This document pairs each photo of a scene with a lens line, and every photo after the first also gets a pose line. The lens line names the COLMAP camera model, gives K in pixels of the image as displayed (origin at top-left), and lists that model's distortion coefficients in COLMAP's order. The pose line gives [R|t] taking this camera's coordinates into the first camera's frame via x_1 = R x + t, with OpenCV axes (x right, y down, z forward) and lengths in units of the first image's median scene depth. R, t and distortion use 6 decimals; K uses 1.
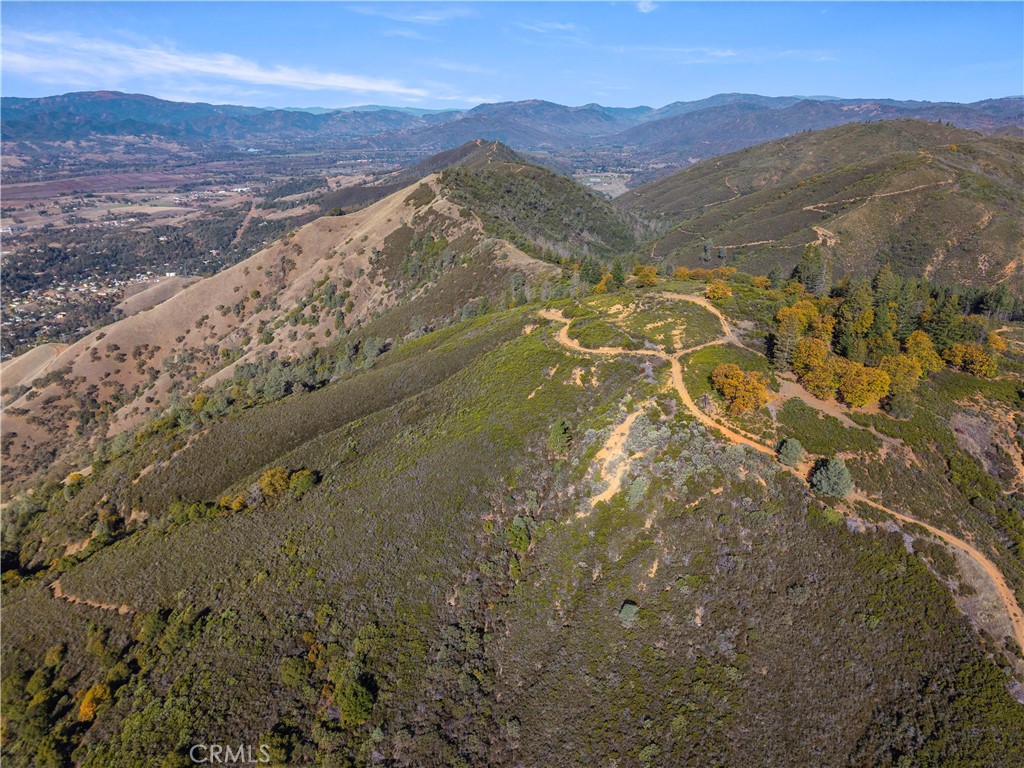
lens RADIAL K [[697.4, 0, 510.6], [0, 697.4, 394.5], [0, 0, 1]] dist [0.050225, -0.034914]
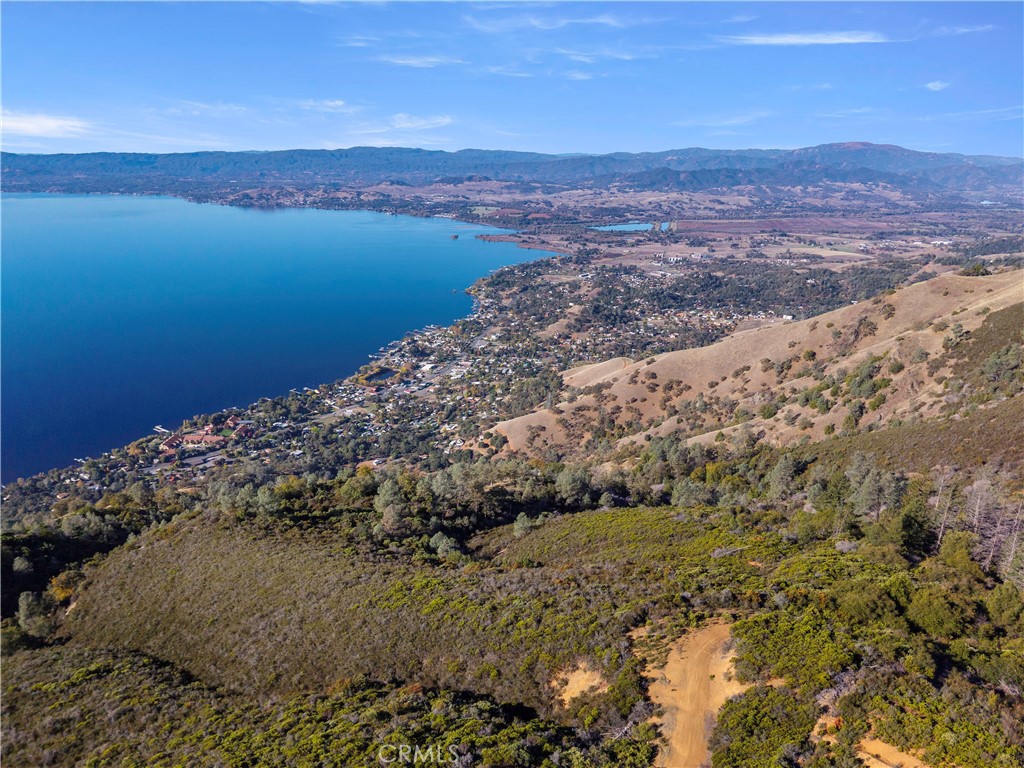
lens RADIAL K [[697.4, 0, 506.7], [0, 697.4, 390.5], [0, 0, 1]] dist [0.050225, -0.034914]
pose [[0.594813, 0.263516, -0.759445, 0.035134], [-0.315641, 0.945429, 0.080833, -0.040653], [0.739303, 0.191631, 0.645530, 0.157202]]
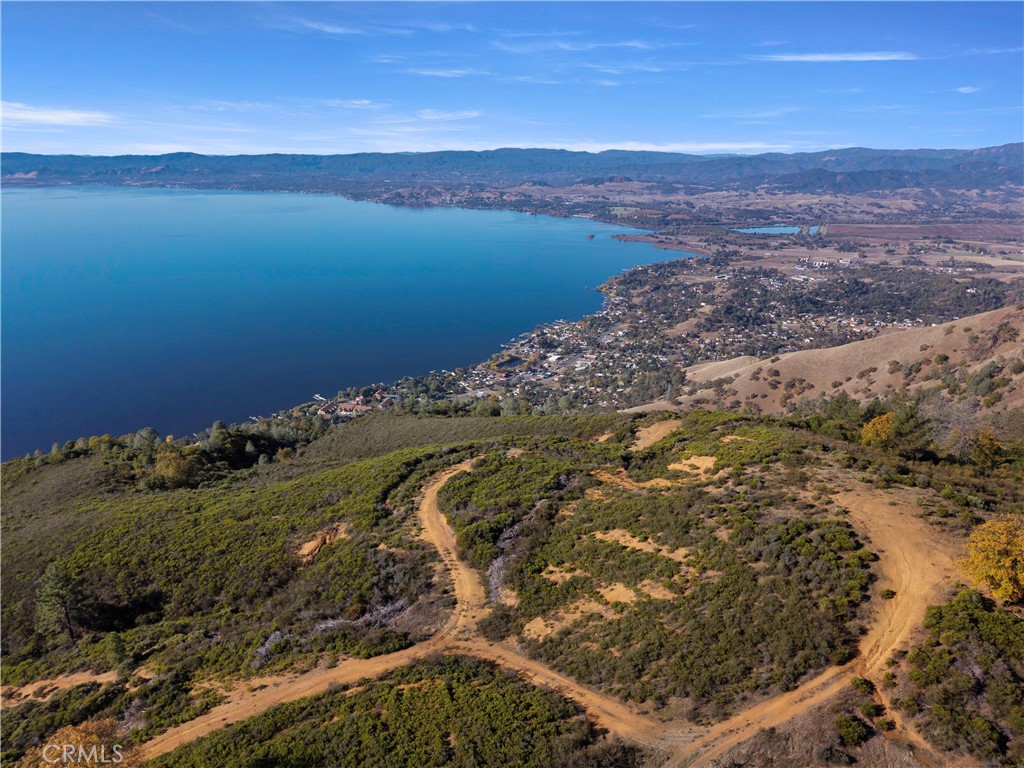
lens RADIAL K [[697.4, 0, 508.6], [0, 697.4, 390.8], [0, 0, 1]] dist [0.050225, -0.034914]
pose [[0.431547, 0.295173, -0.852432, 0.077204], [-0.354455, 0.924433, 0.140661, -0.033111], [0.829535, 0.241446, 0.503562, 0.138755]]
